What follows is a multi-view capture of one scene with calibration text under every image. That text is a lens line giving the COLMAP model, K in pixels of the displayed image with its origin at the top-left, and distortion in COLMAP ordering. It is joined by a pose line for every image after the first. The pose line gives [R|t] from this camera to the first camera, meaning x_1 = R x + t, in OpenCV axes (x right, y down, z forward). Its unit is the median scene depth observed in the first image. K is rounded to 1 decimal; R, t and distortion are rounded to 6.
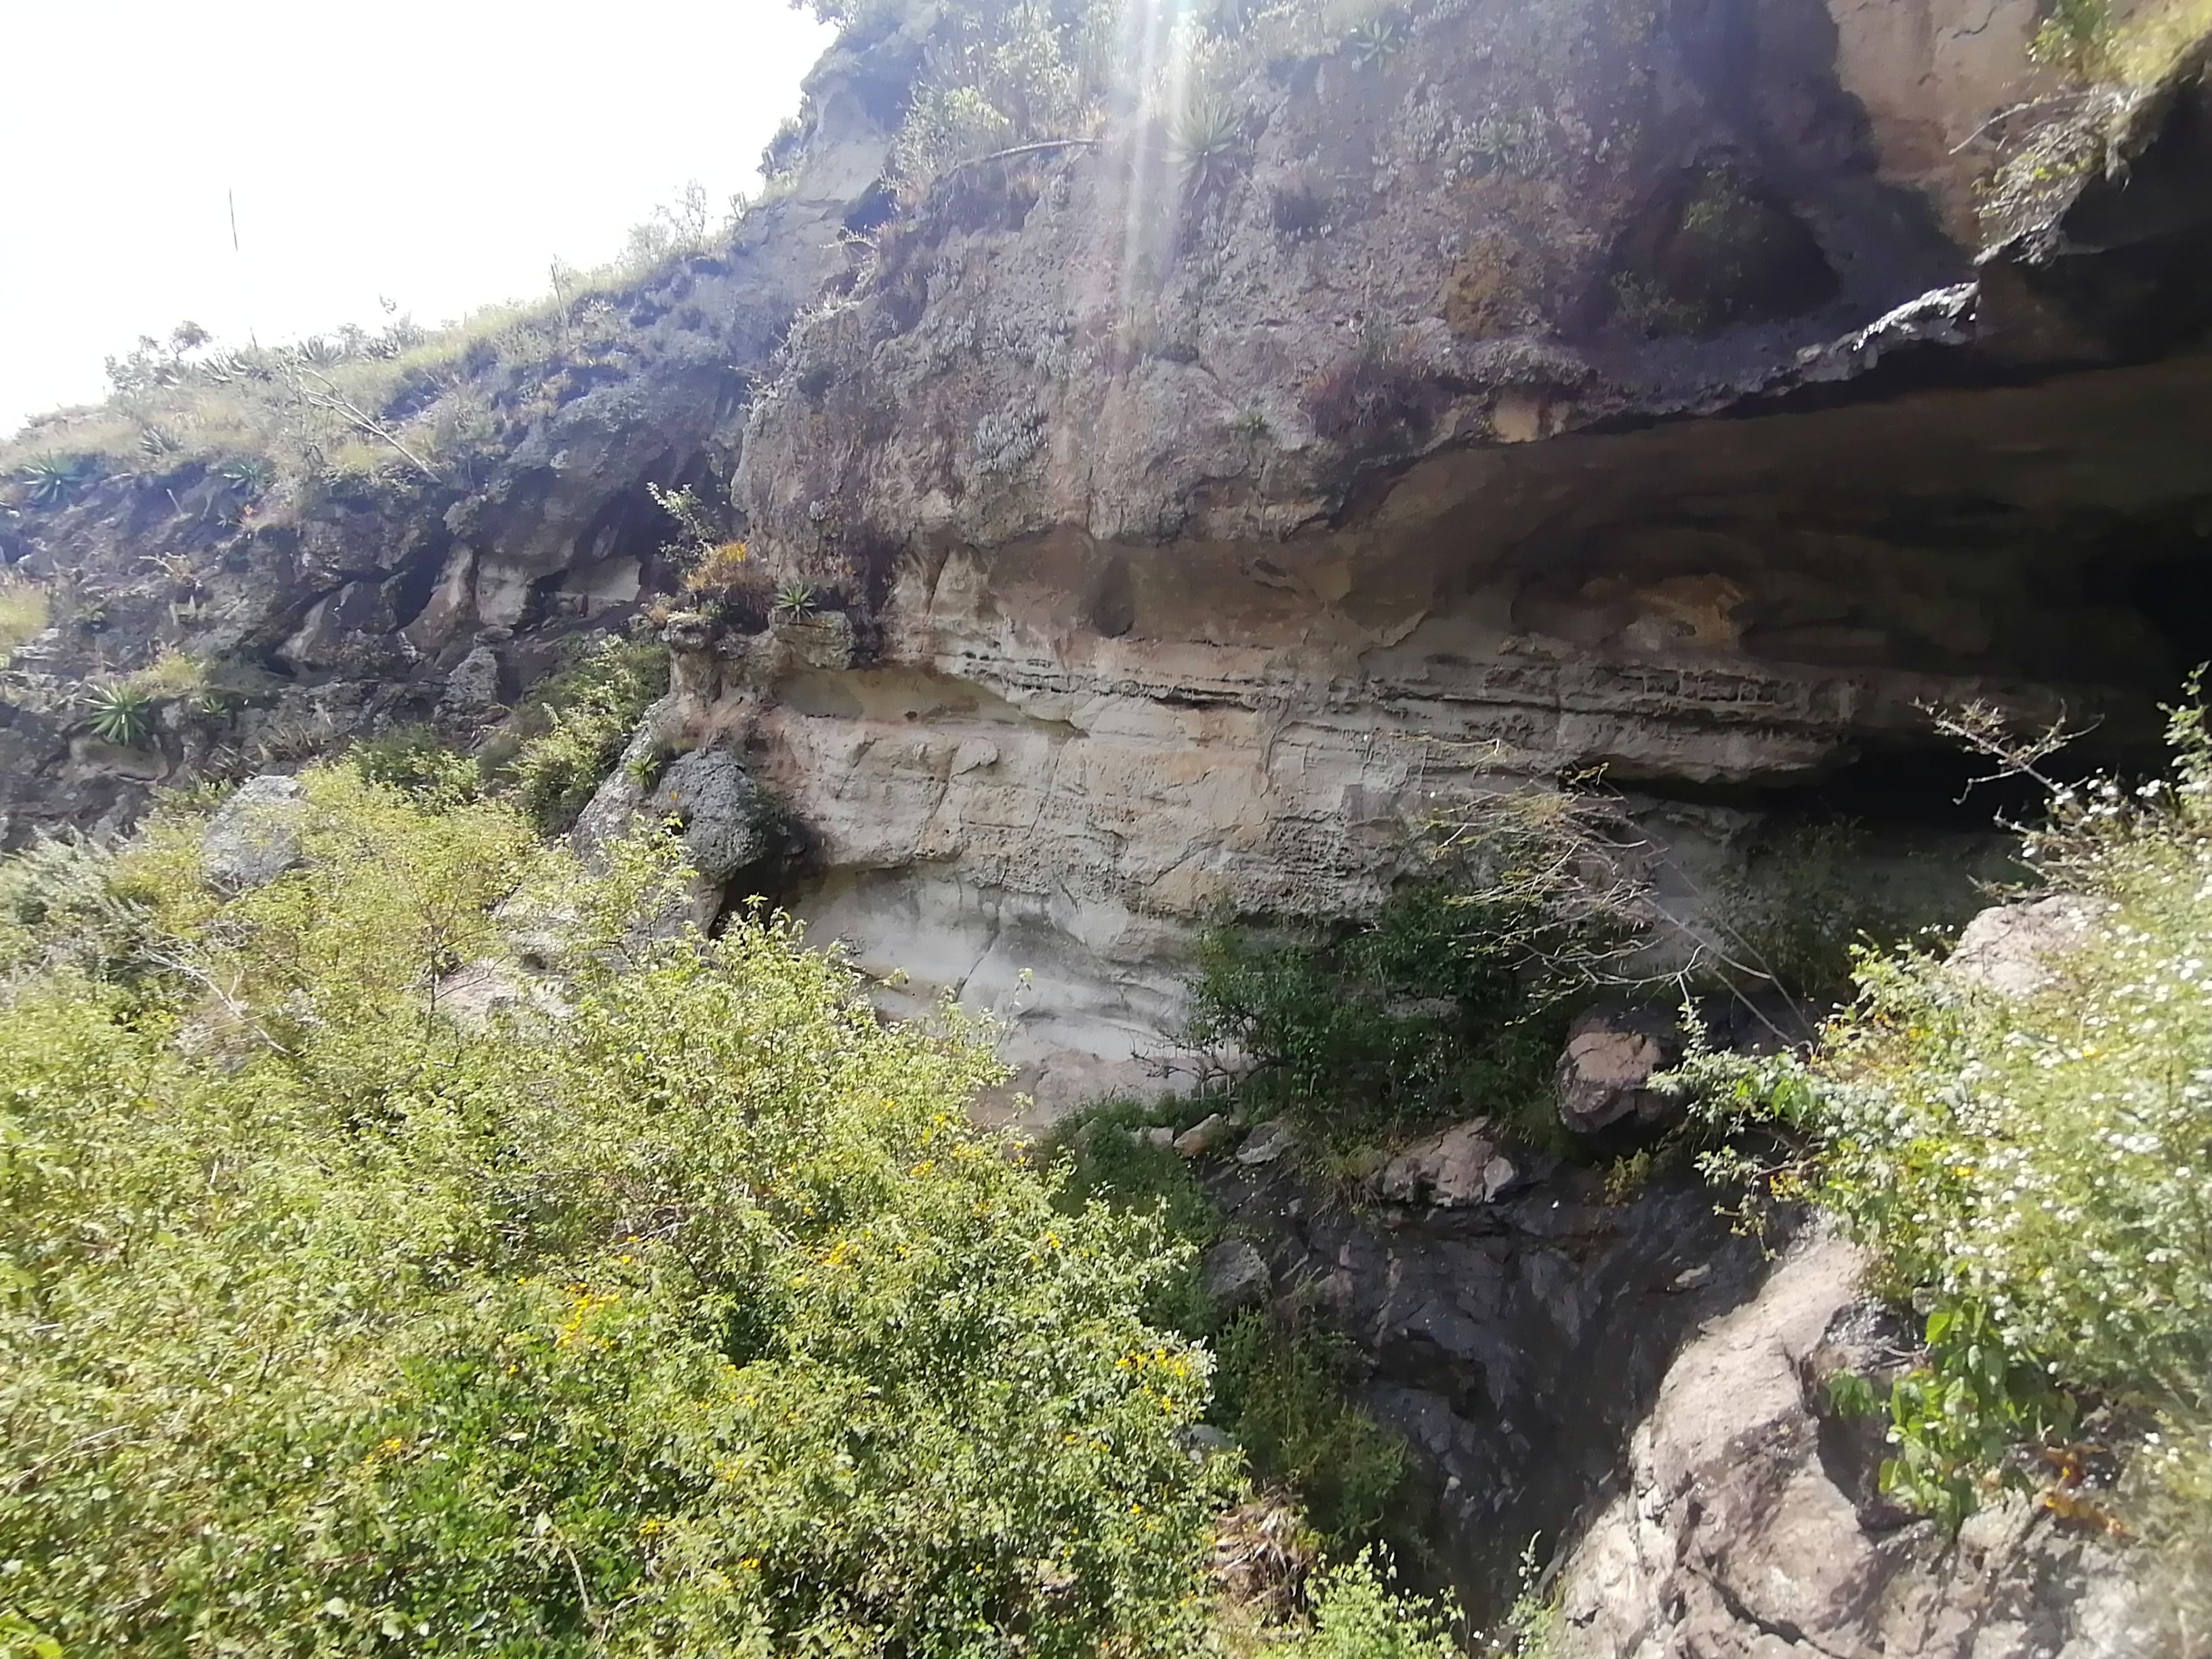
lens RADIAL K [[1216.8, 0, 1106.0], [0, 1216.8, 829.5], [0, 0, 1]] dist [0.094262, -0.129269]
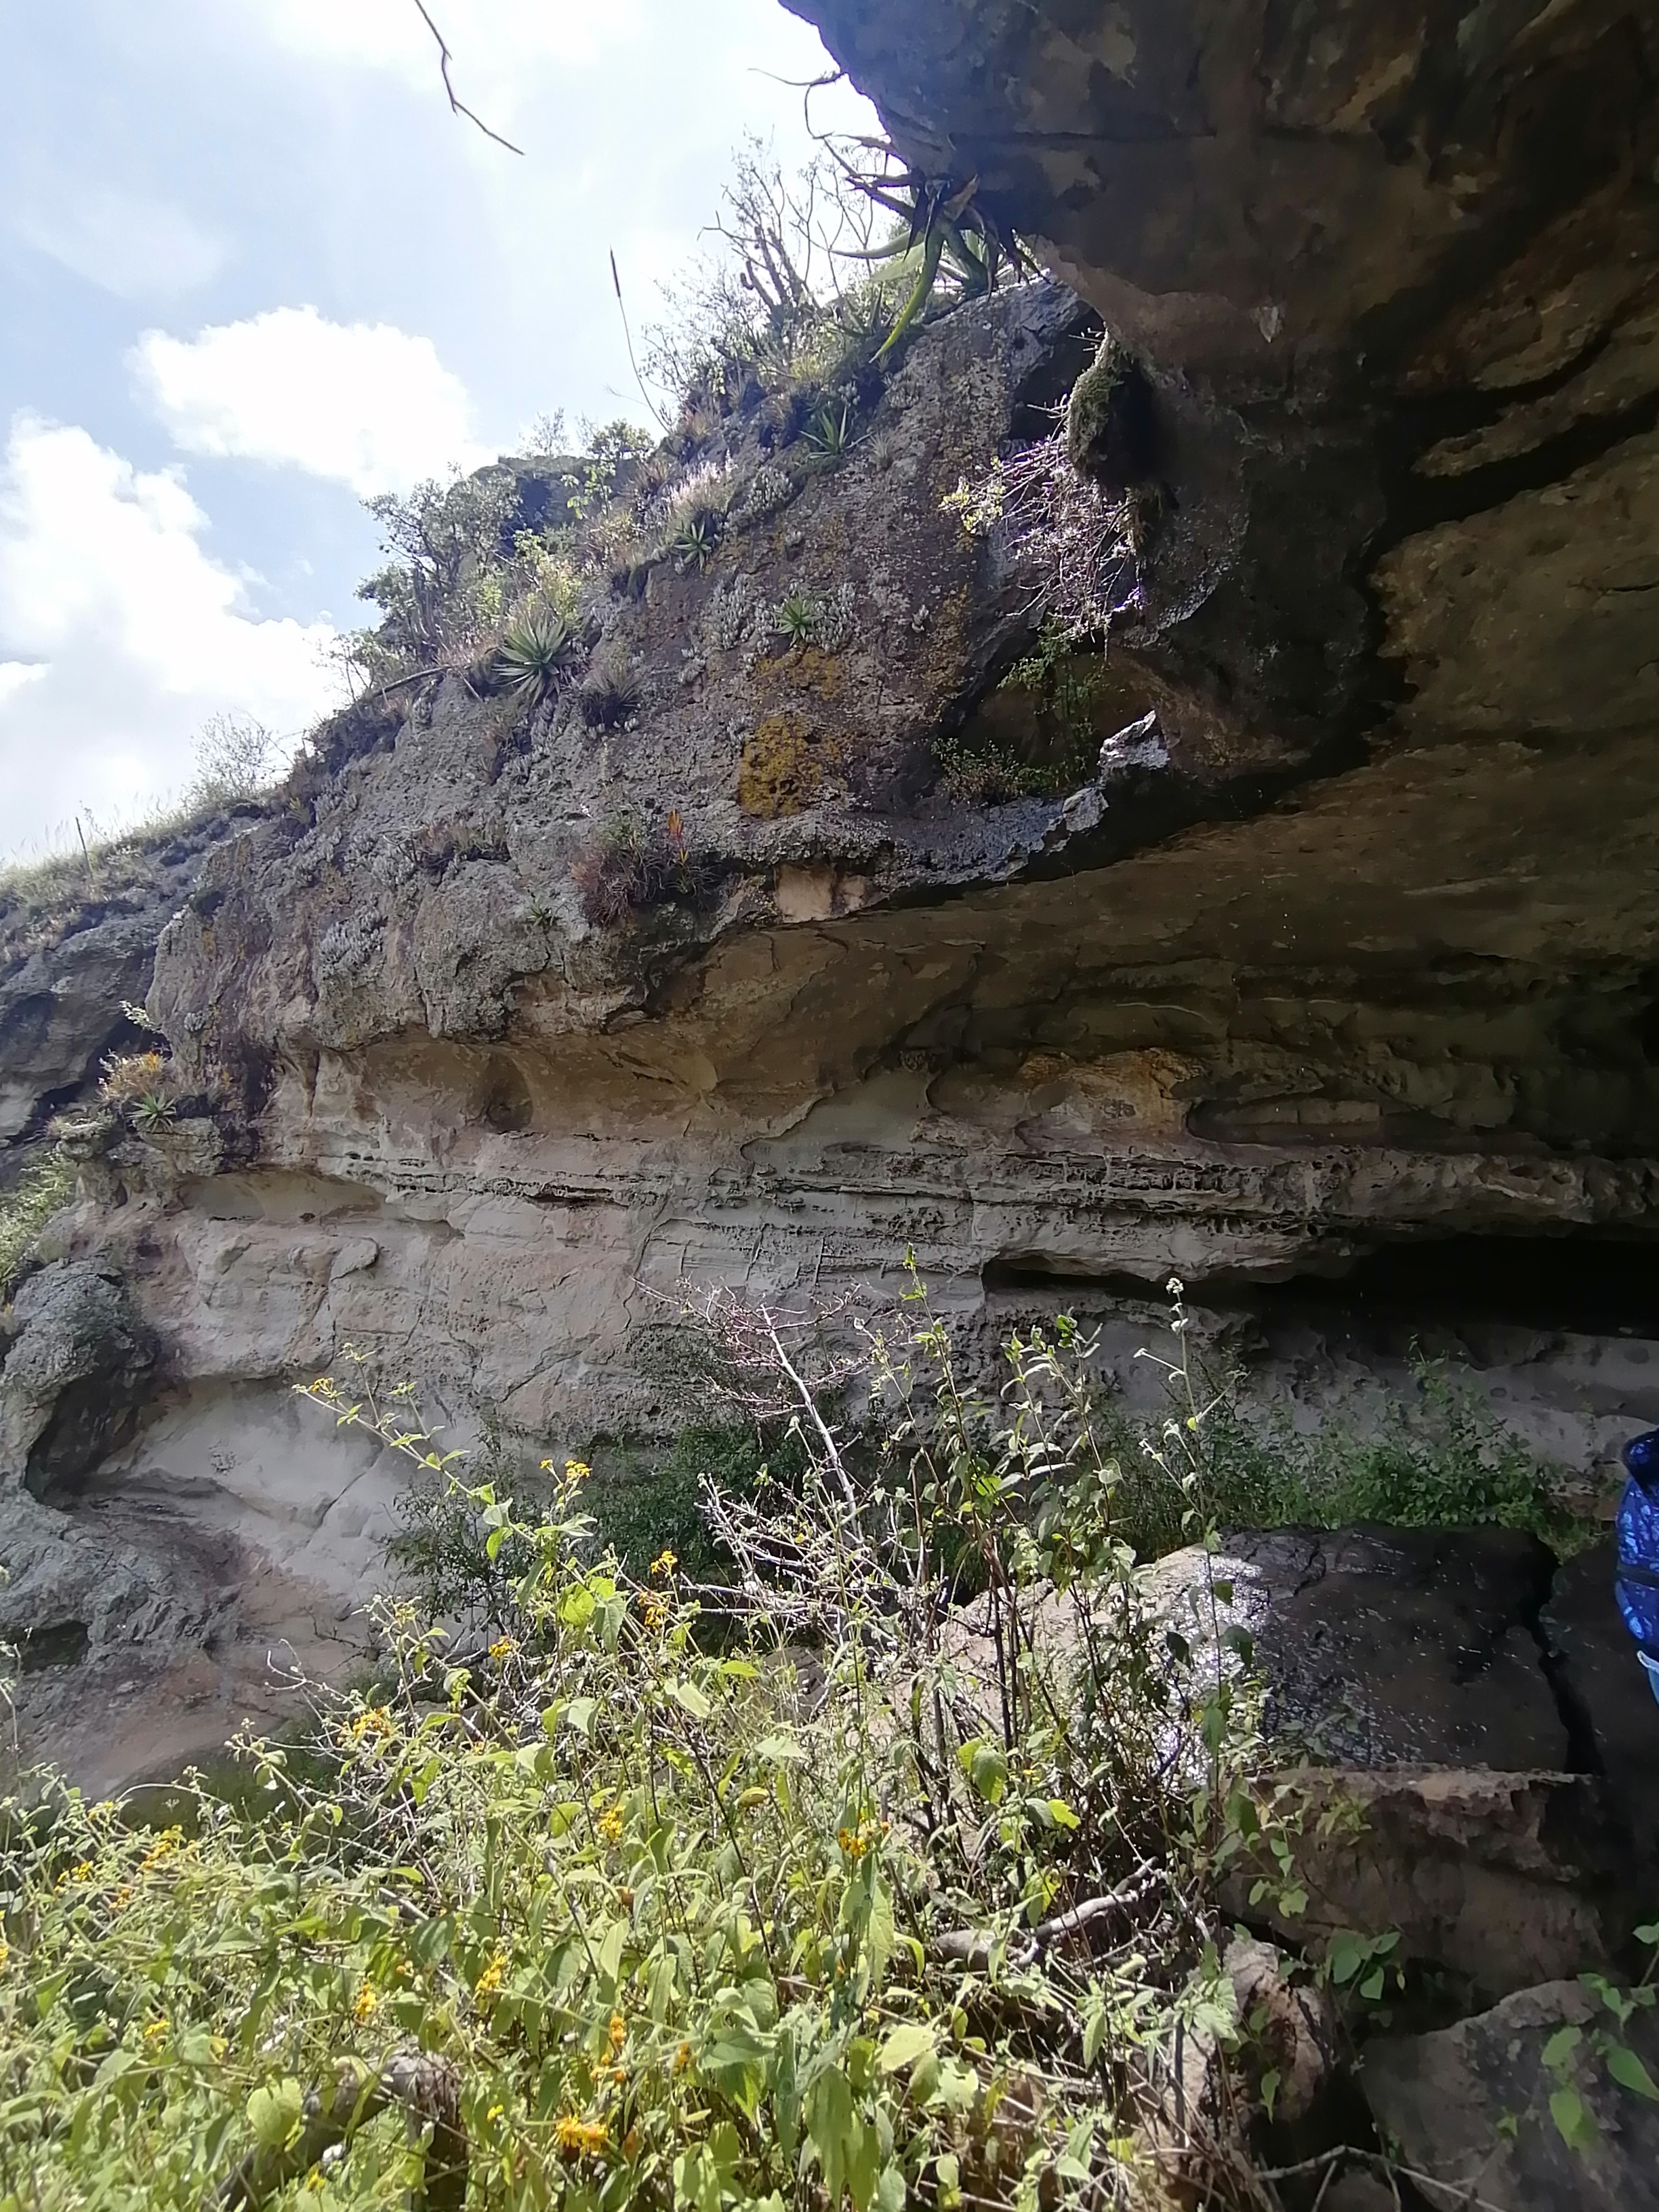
lens RADIAL K [[1007.5, 0, 829.5], [0, 1007.5, 1106.0], [0, 0, 1]] dist [0.051612, -0.000224]
pose [[0.986149, -0.028550, -0.163387, 0.405715], [0.004074, 0.988946, -0.148218, -0.059188], [0.165812, 0.145500, 0.975365, 0.255258]]
